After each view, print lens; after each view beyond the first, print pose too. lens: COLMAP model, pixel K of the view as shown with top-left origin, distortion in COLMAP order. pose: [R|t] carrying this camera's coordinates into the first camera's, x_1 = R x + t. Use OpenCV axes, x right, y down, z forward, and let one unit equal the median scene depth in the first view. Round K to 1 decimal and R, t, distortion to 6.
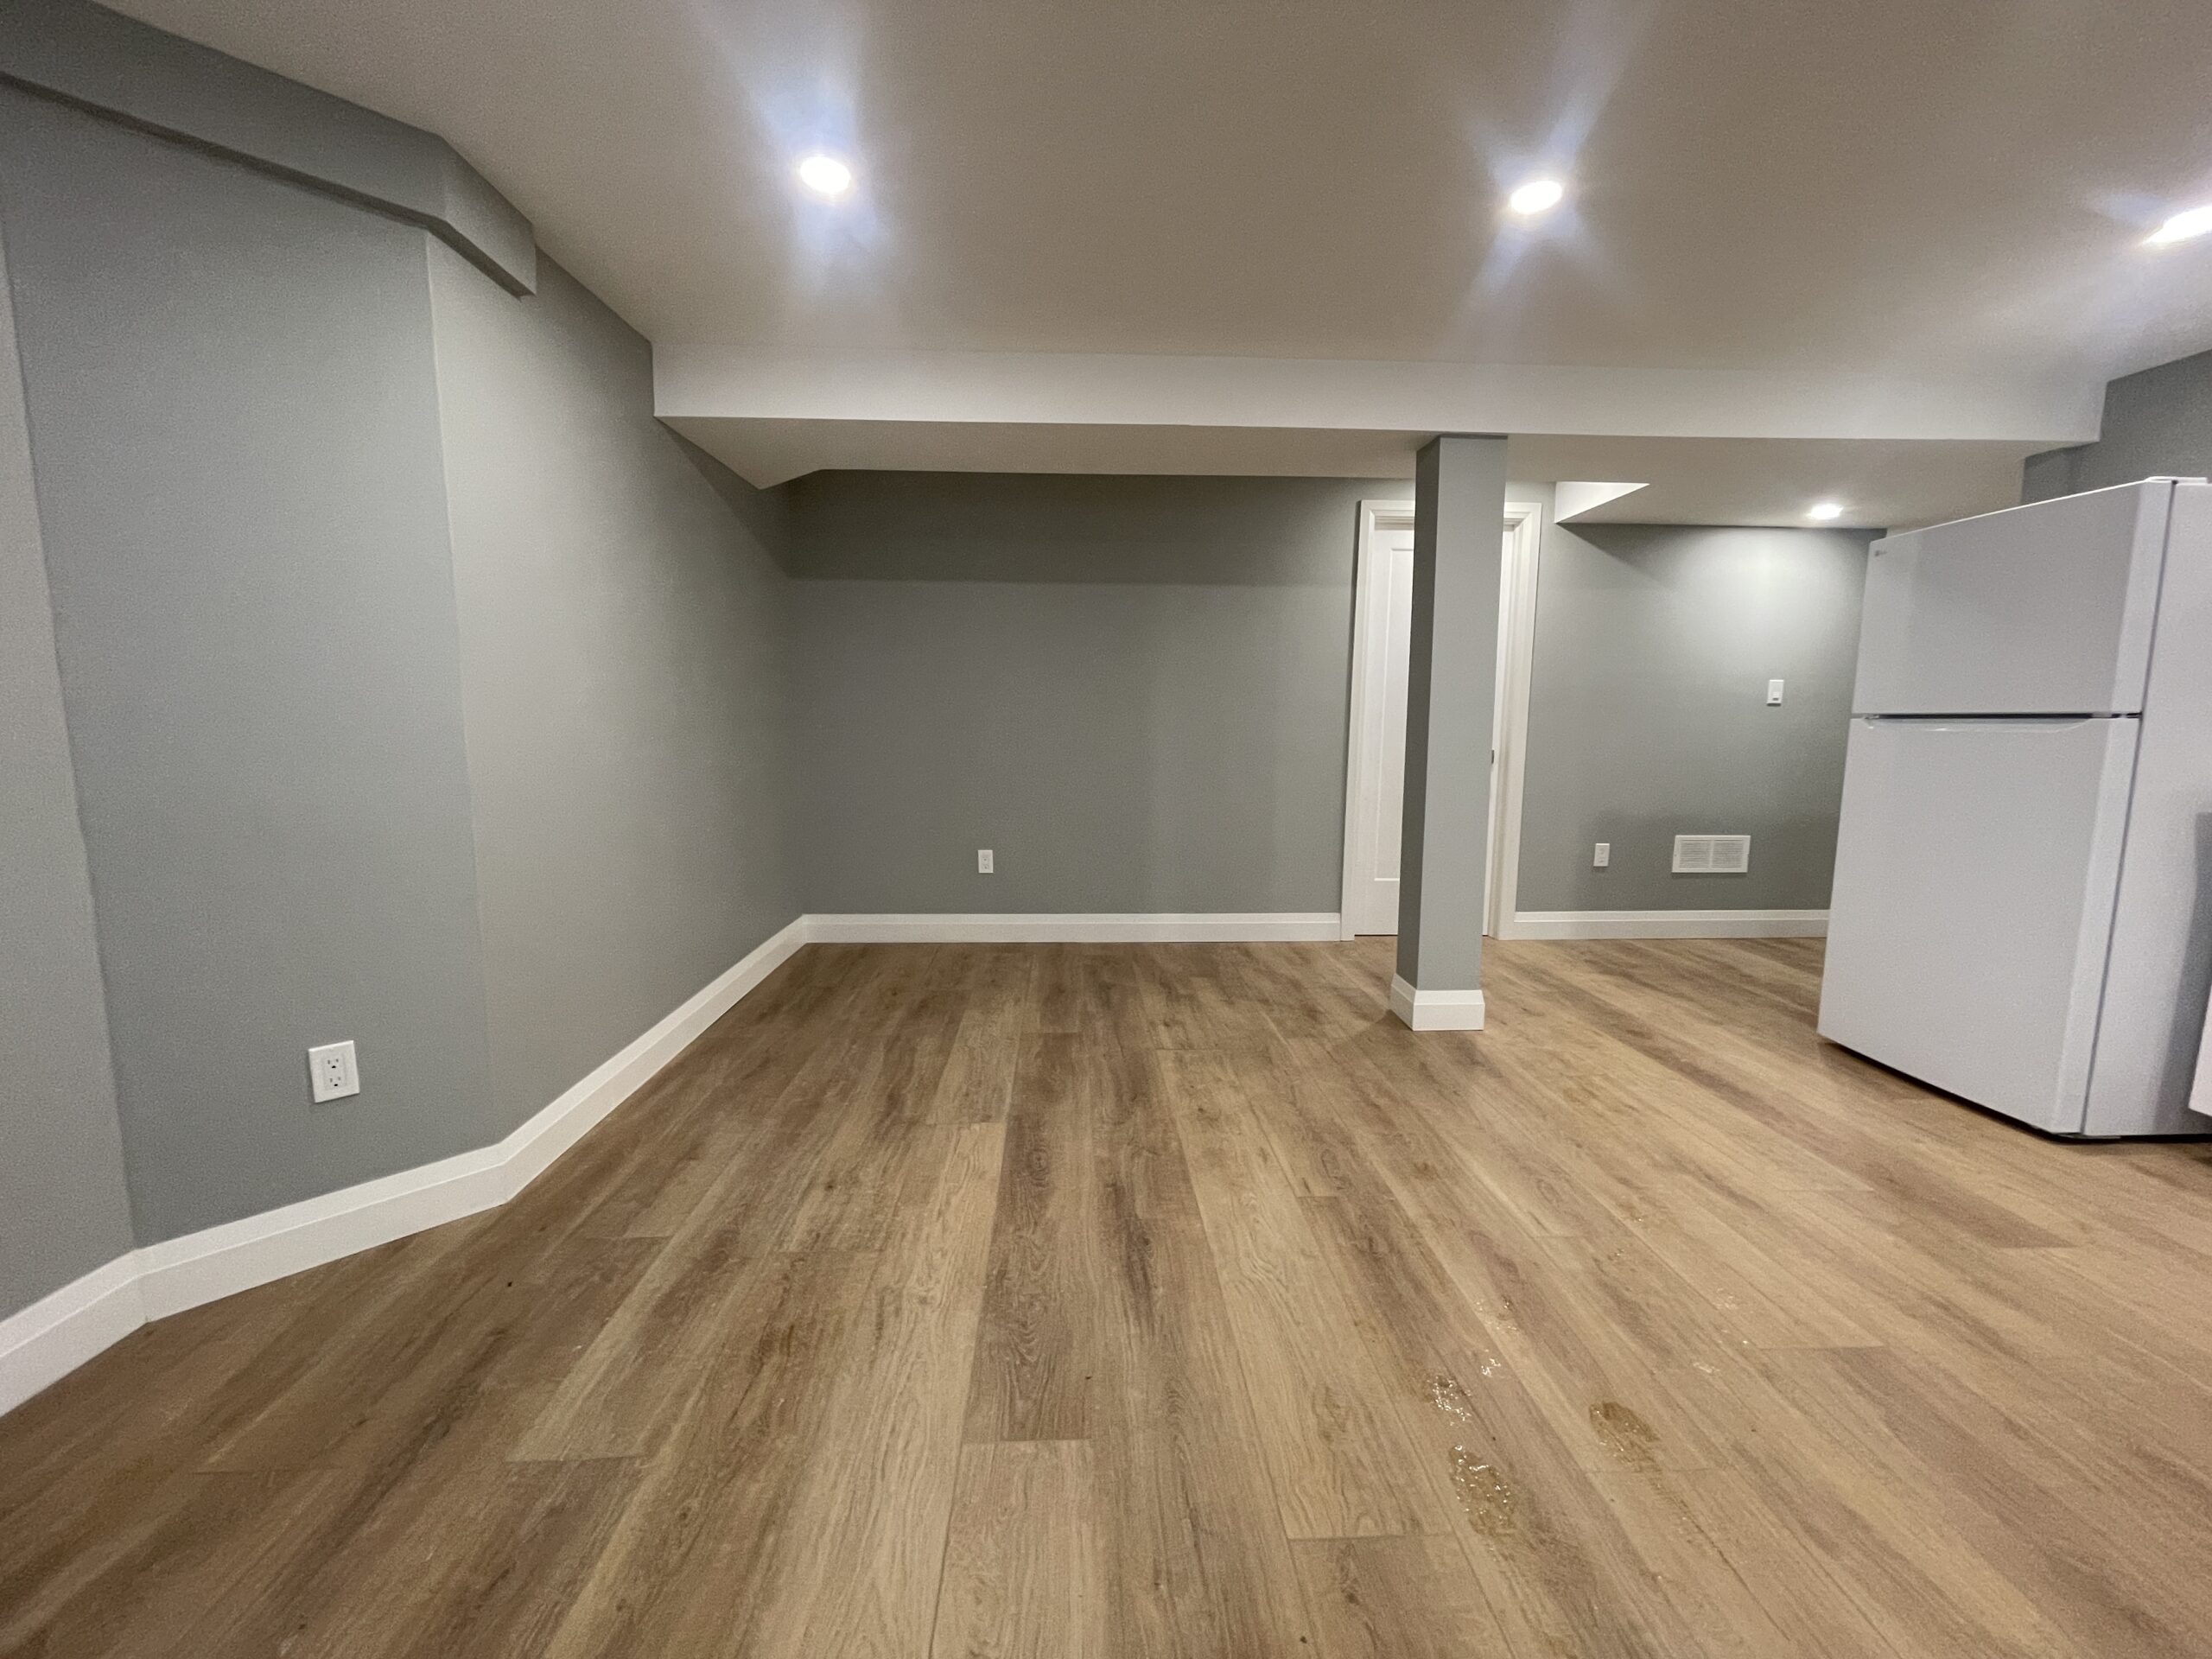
lens RADIAL K [[893.2, 0, 1099.9], [0, 893.2, 838.6], [0, 0, 1]] dist [-0.004291, 0.000927]
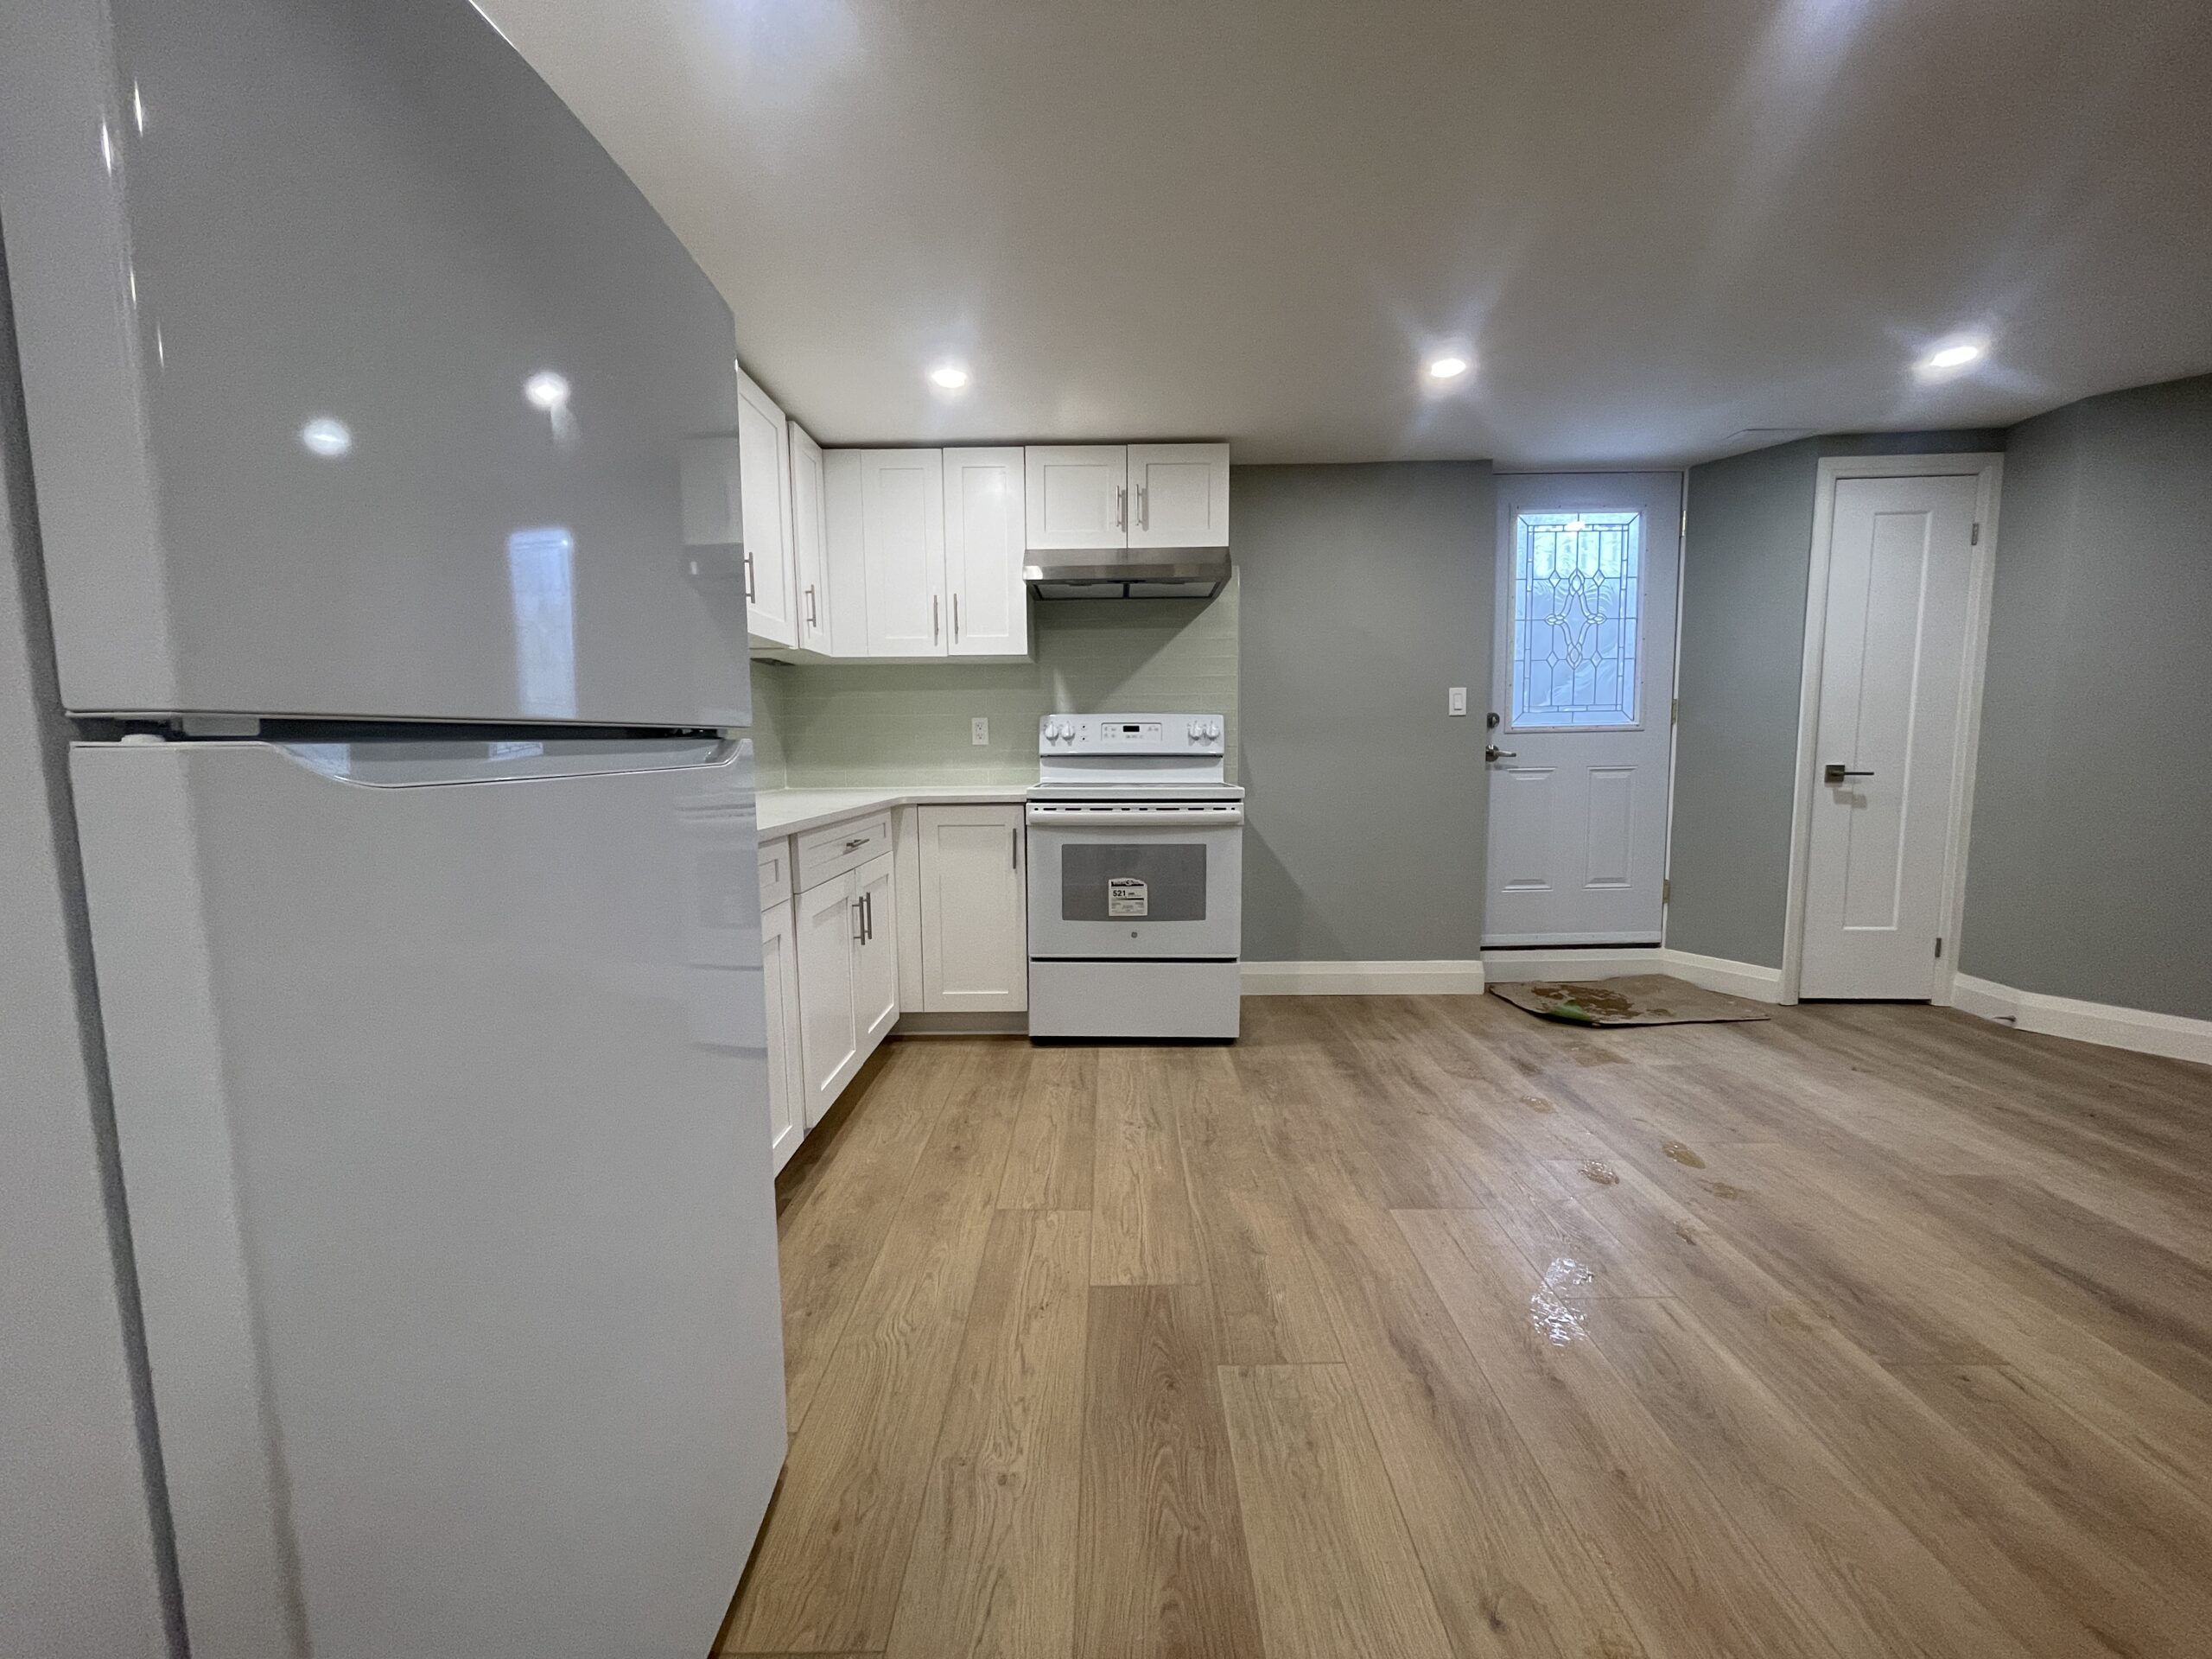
lens RADIAL K [[893.2, 0, 1109.5], [0, 893.2, 841.9], [0, 0, 1]] dist [-0.004291, 0.000927]
pose [[-0.999157, 0.003960, 0.040856, 0.858198], [0.013769, 0.970003, 0.242702, -0.194945], [-0.038670, 0.243060, -0.969240, 1.500604]]
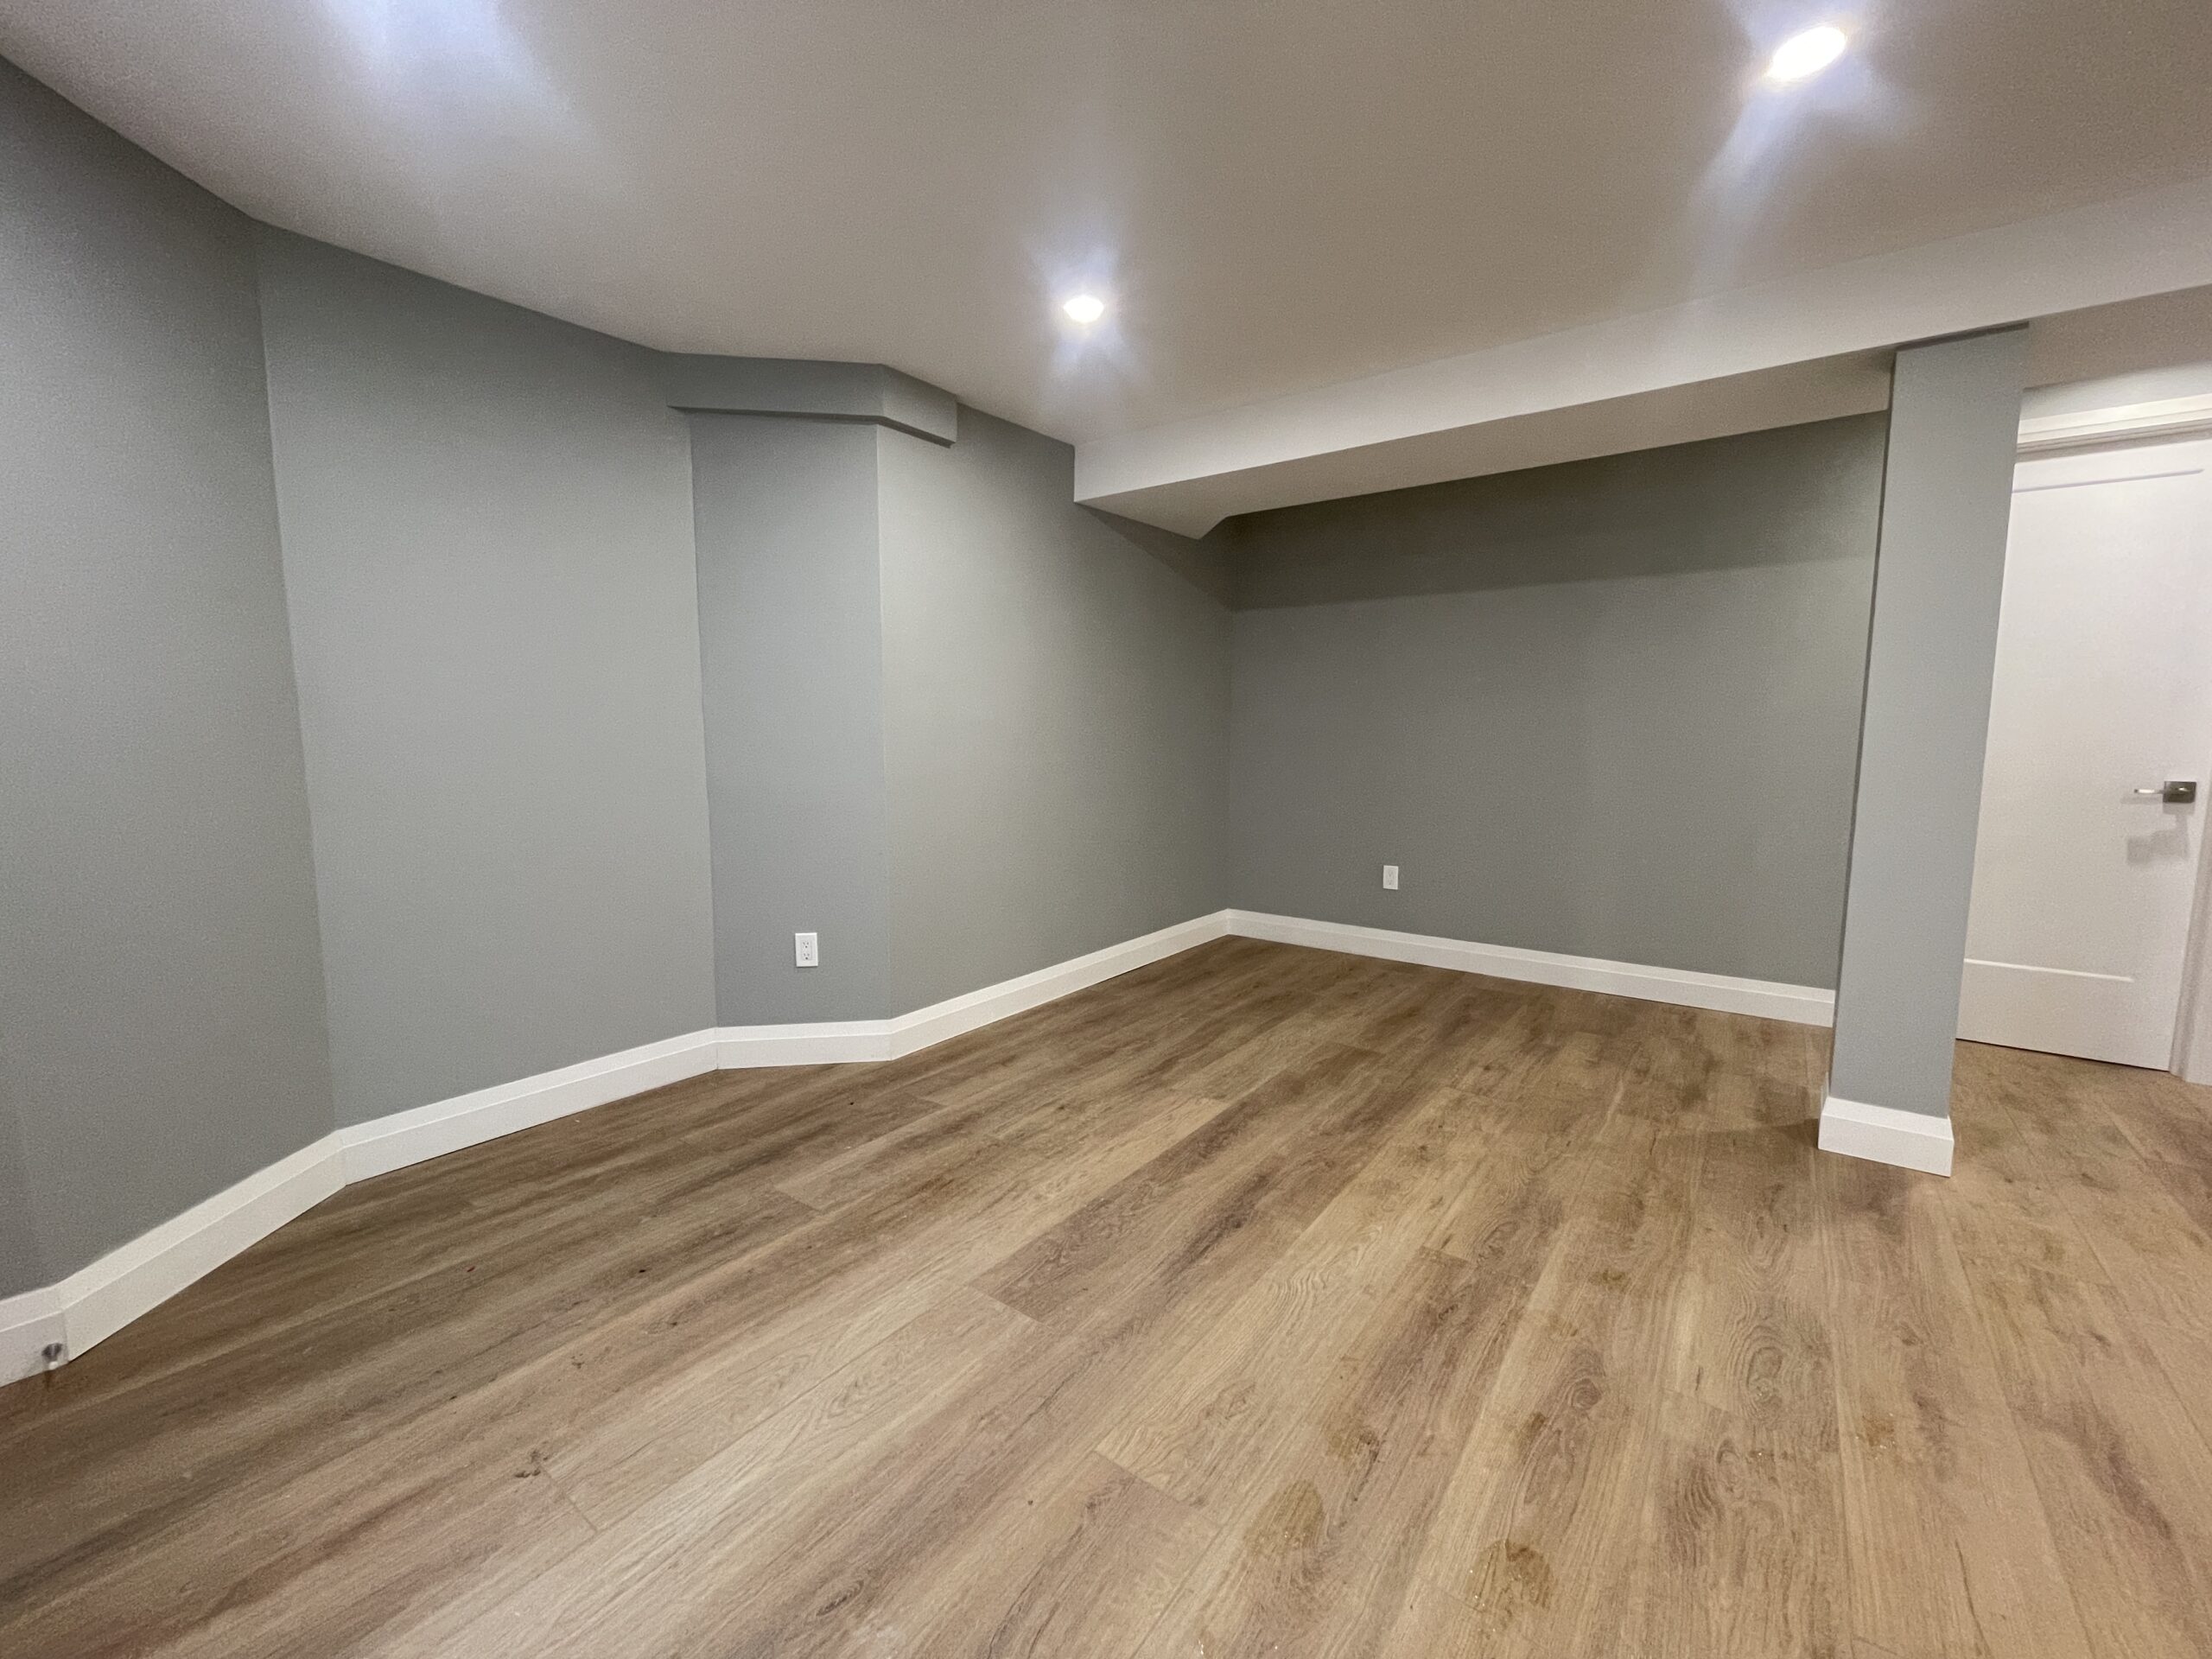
lens RADIAL K [[893.2, 0, 1097.9], [0, 893.2, 837.1], [0, 0, 1]] dist [-0.004291, 0.000927]
pose [[0.773905, 0.069999, -0.629421, 0.468582], [-0.081916, 0.996588, 0.010113, -0.004805], [0.627981, 0.043733, 0.776999, 0.042366]]
